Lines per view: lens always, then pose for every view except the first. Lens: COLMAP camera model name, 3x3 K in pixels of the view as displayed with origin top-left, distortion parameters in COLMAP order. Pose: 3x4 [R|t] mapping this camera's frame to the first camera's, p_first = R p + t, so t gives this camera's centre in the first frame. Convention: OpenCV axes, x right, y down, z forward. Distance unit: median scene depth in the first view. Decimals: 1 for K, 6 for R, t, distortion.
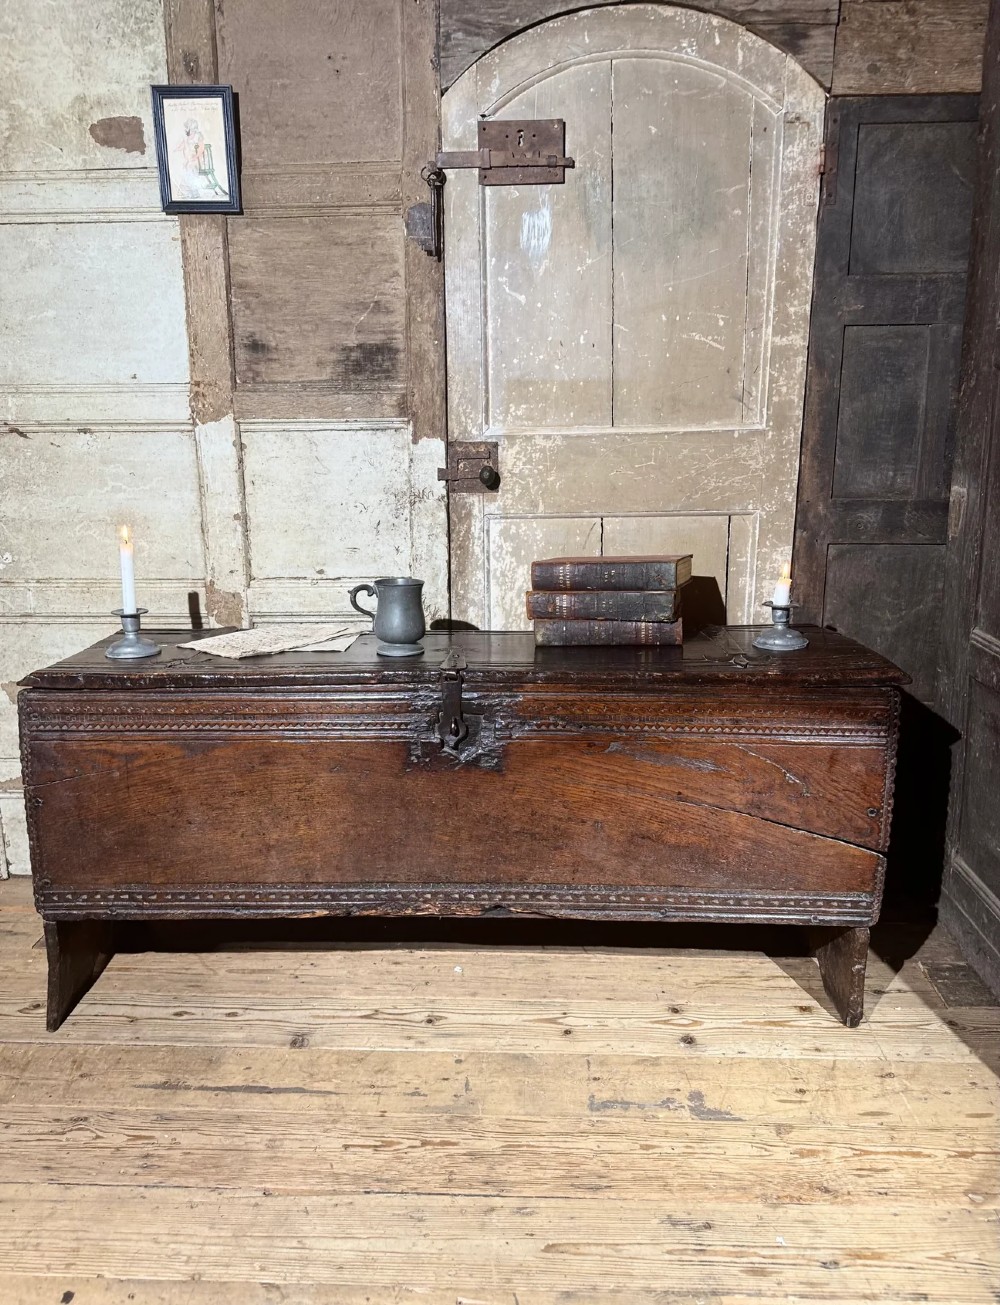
lens RADIAL K [[926.7, 0, 498.6], [0, 926.7, 647.5], [0, 0, 1]] dist [0.072822, -0.075138]
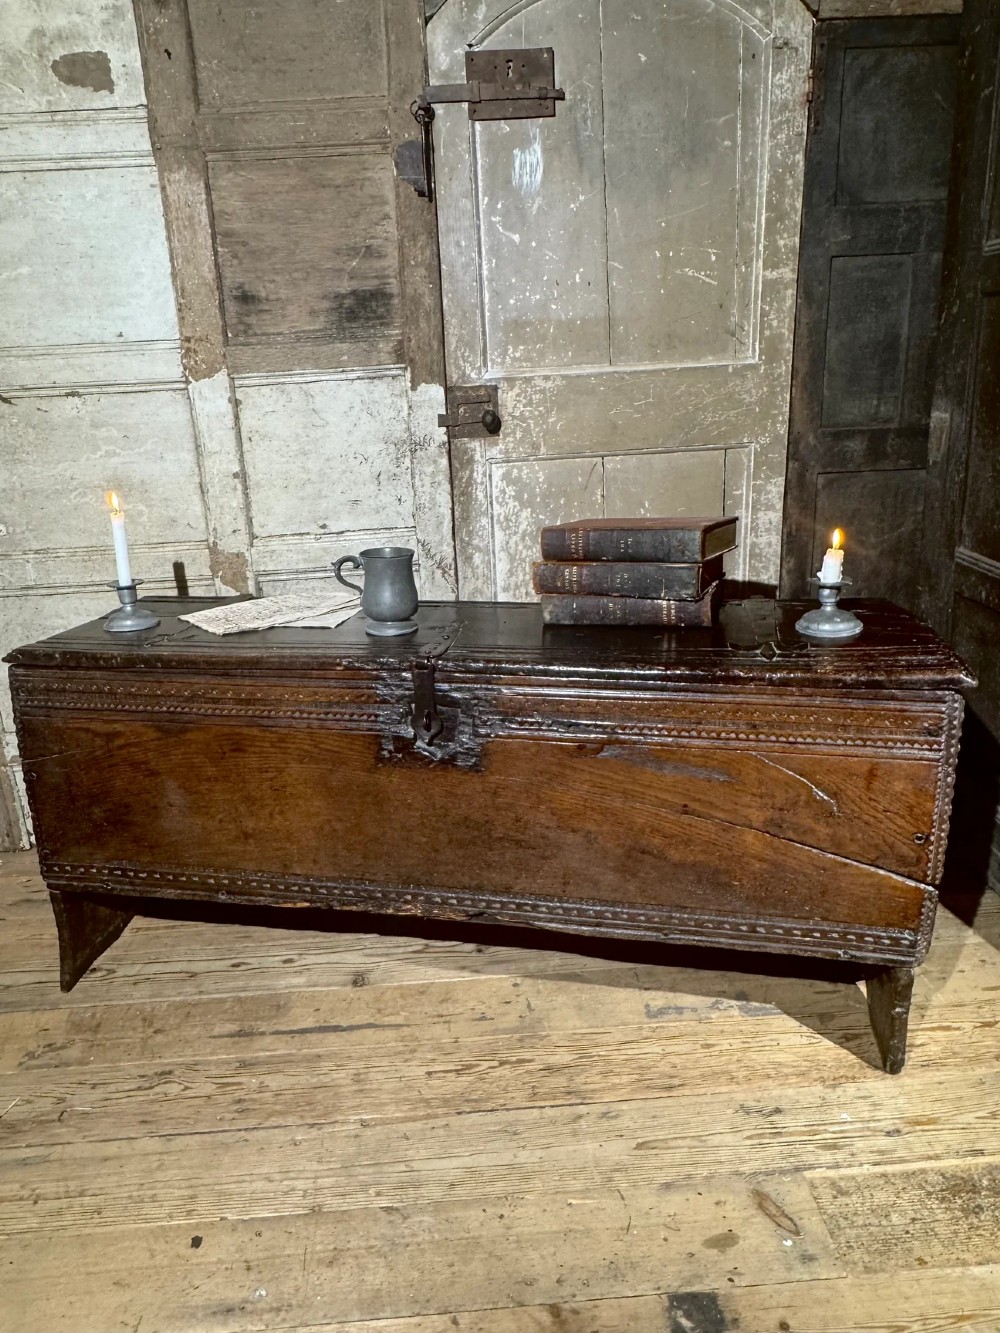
lens RADIAL K [[888.4, 0, 493.3], [0, 888.4, 665.6], [0, 0, 1]] dist [-0.005829, 0.016006]
pose [[0.994994, -0.065744, 0.075261, -0.099260], [0.059115, 0.994439, 0.087156, -0.005798], [-0.080572, -0.082270, 0.993348, 0.030278]]
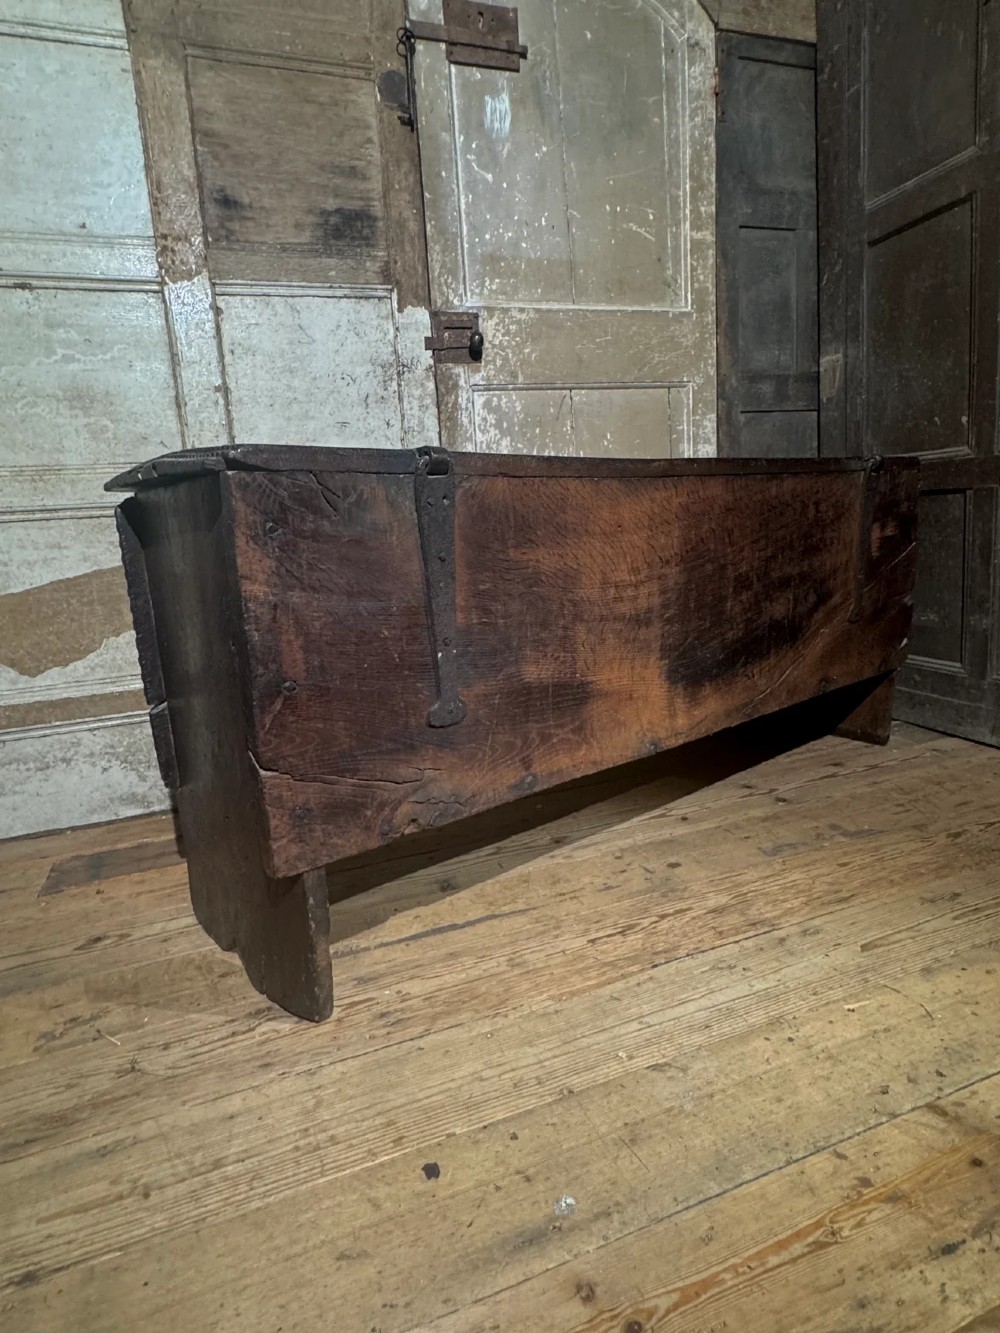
lens RADIAL K [[734.5, 0, 492.9], [0, 734.5, 663.8], [0, 0, 1]] dist [-0.008881, 0.008221]
pose [[0.922836, -0.127662, 0.363423, -0.345709], [0.148253, 0.988518, -0.029213, 0.201348], [-0.355521, 0.080837, 0.931166, 0.262908]]
